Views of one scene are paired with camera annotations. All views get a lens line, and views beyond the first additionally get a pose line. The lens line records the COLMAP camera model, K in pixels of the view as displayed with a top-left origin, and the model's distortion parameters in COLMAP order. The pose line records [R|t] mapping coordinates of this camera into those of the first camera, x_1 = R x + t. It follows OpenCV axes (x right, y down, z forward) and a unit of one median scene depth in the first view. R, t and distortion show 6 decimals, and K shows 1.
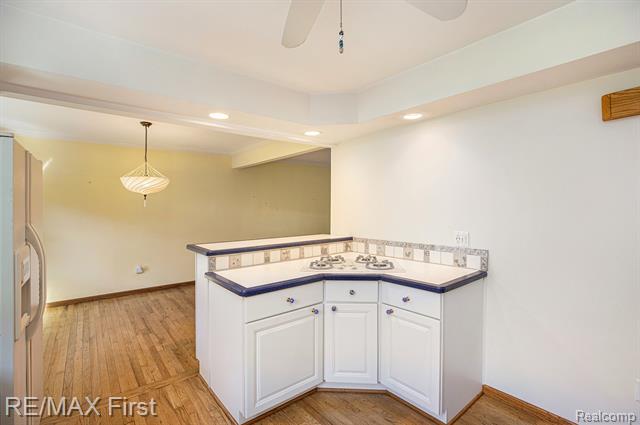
lens RADIAL K [[295.4, 0, 326.8], [0, 295.4, 206.5], [0, 0, 1]] dist [-0.029330, -0.001097]
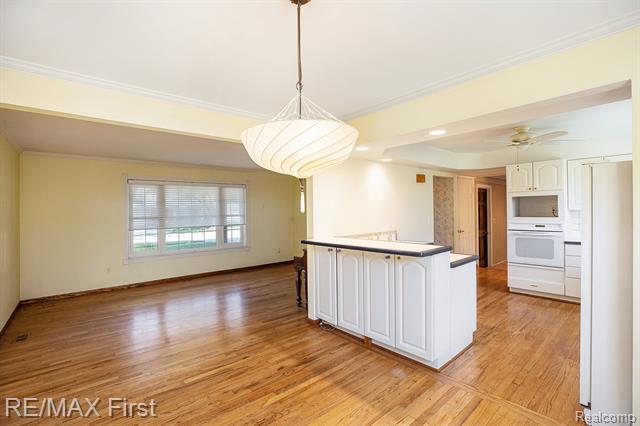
lens RADIAL K [[295.4, 0, 324.8], [0, 295.4, 208.7], [0, 0, 1]] dist [-0.029330, -0.001097]
pose [[-0.032607, 0.004756, 0.999457, -1.550571], [0.004699, 0.999978, -0.004606, -0.004989], [-0.999457, 0.004547, -0.032629, 1.507424]]
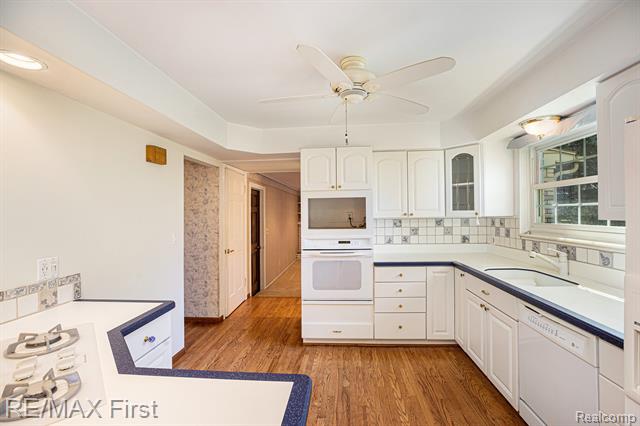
lens RADIAL K [[295.4, 0, 319.1], [0, 295.4, 208.1], [0, 0, 1]] dist [-0.029330, -0.001097]
pose [[-0.707134, 0.022604, 0.706718, -0.499385], [0.006058, 0.999646, -0.025911, -0.013214], [-0.707054, -0.014041, -0.707020, 1.027696]]
